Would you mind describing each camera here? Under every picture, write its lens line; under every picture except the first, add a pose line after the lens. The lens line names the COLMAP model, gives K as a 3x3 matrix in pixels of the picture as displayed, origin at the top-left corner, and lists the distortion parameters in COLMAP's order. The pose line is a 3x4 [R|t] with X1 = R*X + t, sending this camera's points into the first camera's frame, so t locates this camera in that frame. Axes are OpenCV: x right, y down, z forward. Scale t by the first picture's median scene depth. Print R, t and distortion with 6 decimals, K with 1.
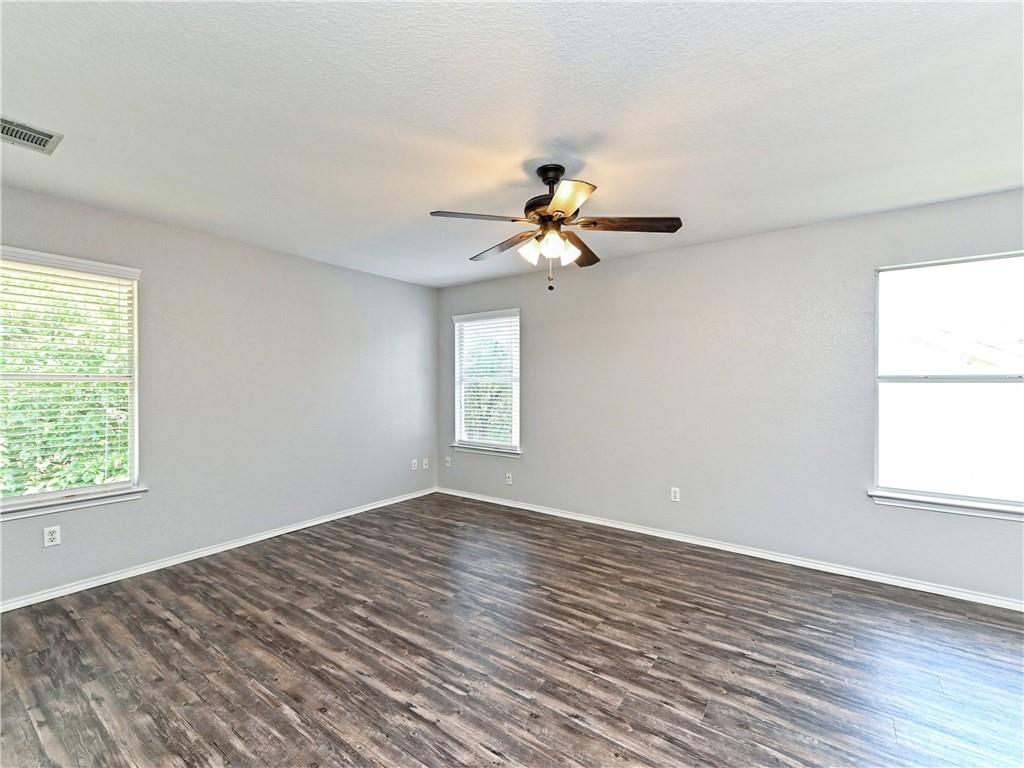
lens RADIAL K [[446.2, 0, 512.2], [0, 446.2, 383.2], [0, 0, 1]] dist [0.012006, -0.000875]
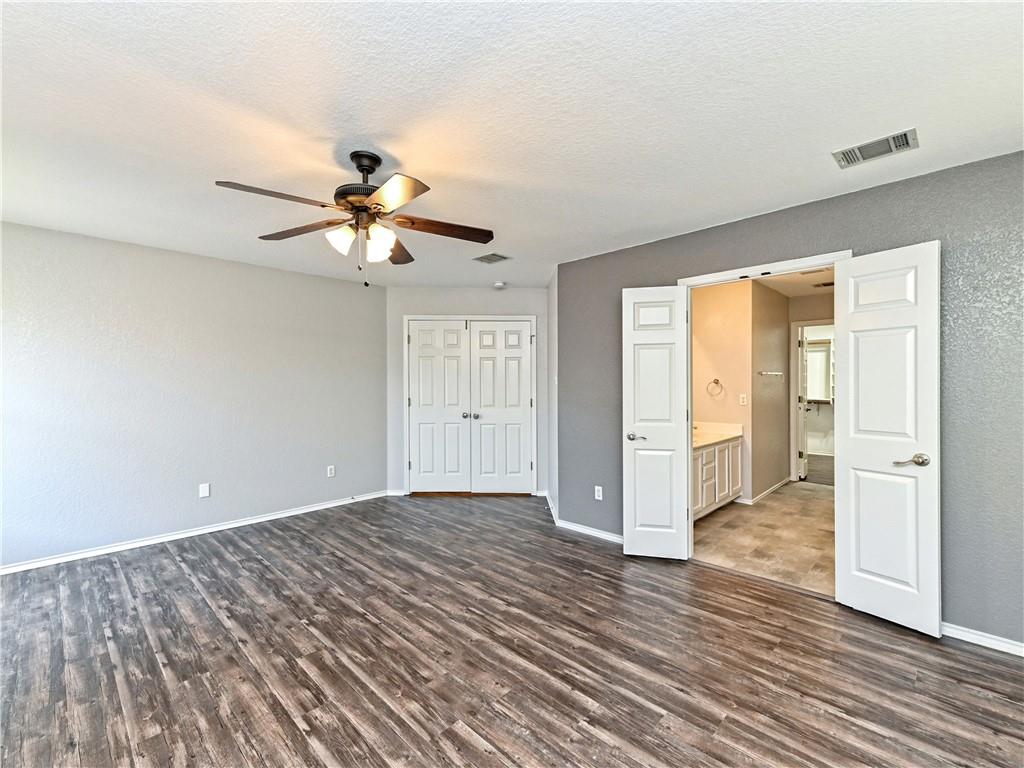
lens RADIAL K [[446.2, 0, 508.3], [0, 446.2, 384.7], [0, 0, 1]] dist [0.012006, -0.000875]
pose [[-0.987503, -0.001158, 0.157598, -0.372798], [0.000204, 0.999963, 0.008627, -0.009877], [-0.157602, 0.008552, -0.987466, 1.976047]]
